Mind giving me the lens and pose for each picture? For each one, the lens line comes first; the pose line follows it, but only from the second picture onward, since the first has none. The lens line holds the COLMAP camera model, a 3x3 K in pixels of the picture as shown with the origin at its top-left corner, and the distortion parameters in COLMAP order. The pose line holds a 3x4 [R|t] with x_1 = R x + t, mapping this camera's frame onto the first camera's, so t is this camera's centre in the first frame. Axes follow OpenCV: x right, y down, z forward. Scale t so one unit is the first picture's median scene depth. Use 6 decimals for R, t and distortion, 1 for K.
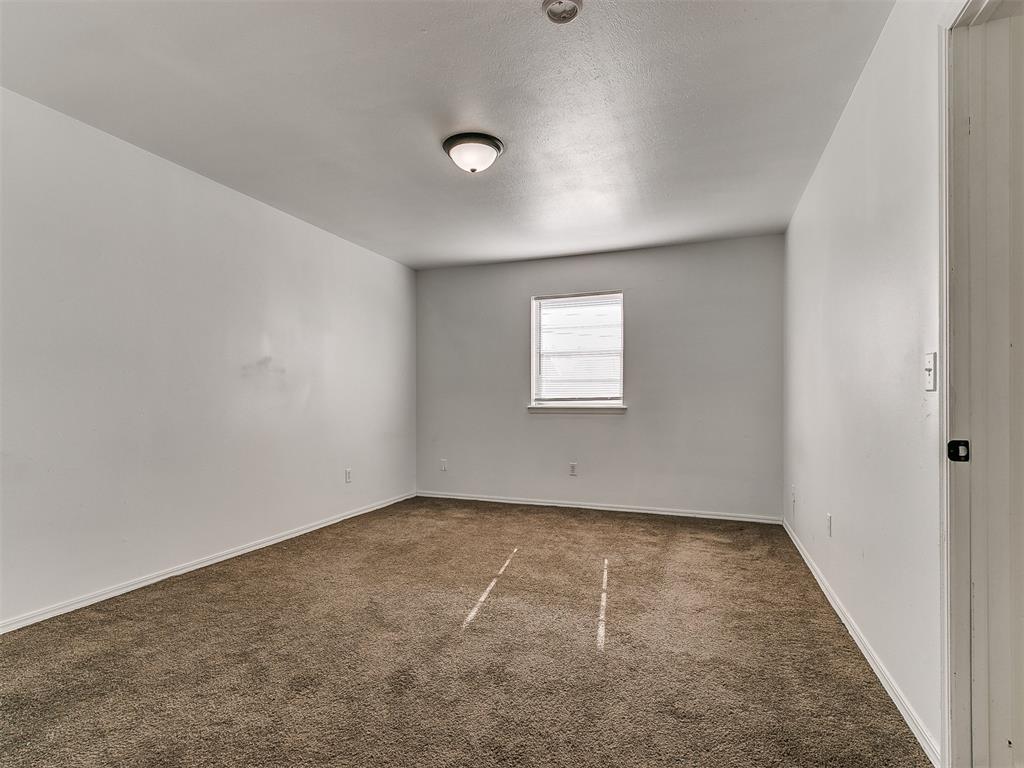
lens RADIAL K [[538.1, 0, 500.8], [0, 538.1, 397.4], [0, 0, 1]] dist [0.003229, -0.000622]
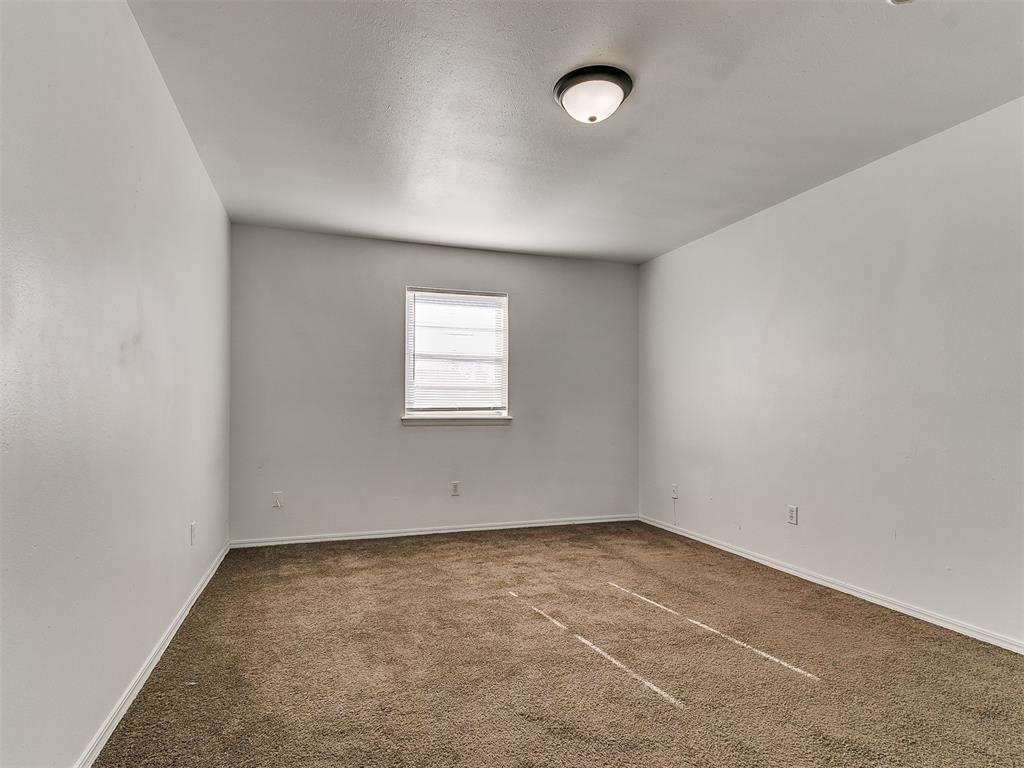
lens RADIAL K [[538.1, 0, 500.8], [0, 538.1, 397.4], [0, 0, 1]] dist [0.003229, -0.000622]
pose [[0.762409, 0.019899, 0.646789, -0.375490], [-0.003704, 0.999645, -0.026389, 0.007453], [-0.647085, 0.017724, 0.762212, 0.277414]]
